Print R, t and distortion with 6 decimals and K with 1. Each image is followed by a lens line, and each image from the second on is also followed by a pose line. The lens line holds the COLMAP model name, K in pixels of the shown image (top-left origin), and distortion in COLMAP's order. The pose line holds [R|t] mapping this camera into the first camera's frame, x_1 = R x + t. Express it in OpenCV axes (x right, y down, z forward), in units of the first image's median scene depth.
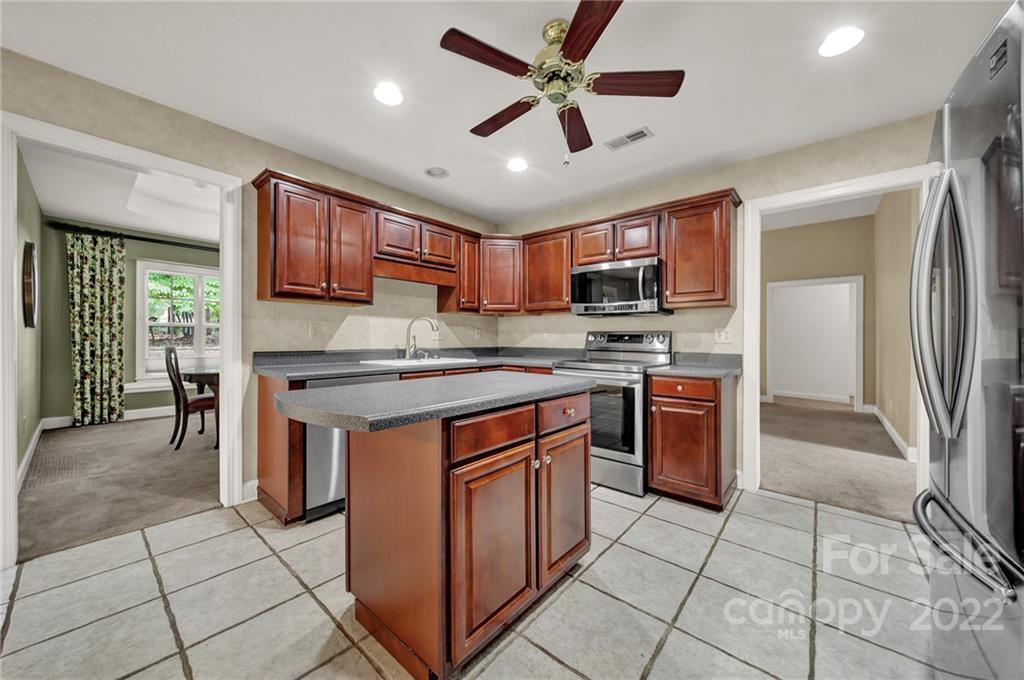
lens RADIAL K [[368.3, 0, 508.5], [0, 368.3, 337.4], [0, 0, 1]] dist [-0.000975, -0.000152]
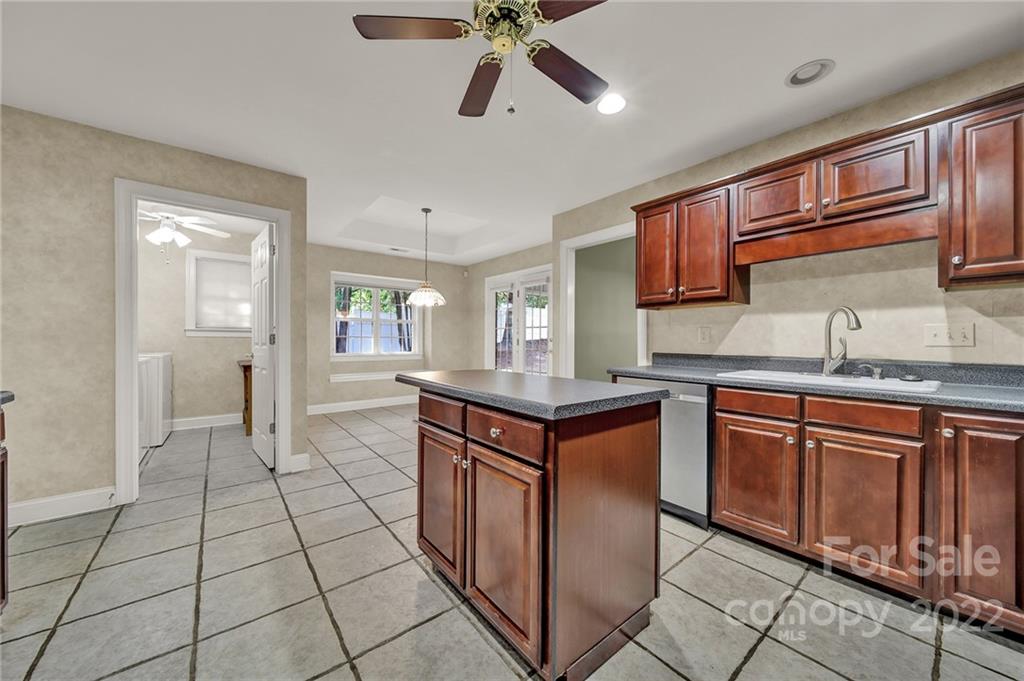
lens RADIAL K [[371.5, 0, 512.0], [0, 371.5, 340.5], [0, 0, 1]] dist [0.000073, -0.000042]
pose [[-0.190297, -0.006337, -0.981706, 0.539978], [-0.004985, 0.999973, -0.005489, 0.006171], [0.981714, 0.003849, -0.190323, 0.674209]]
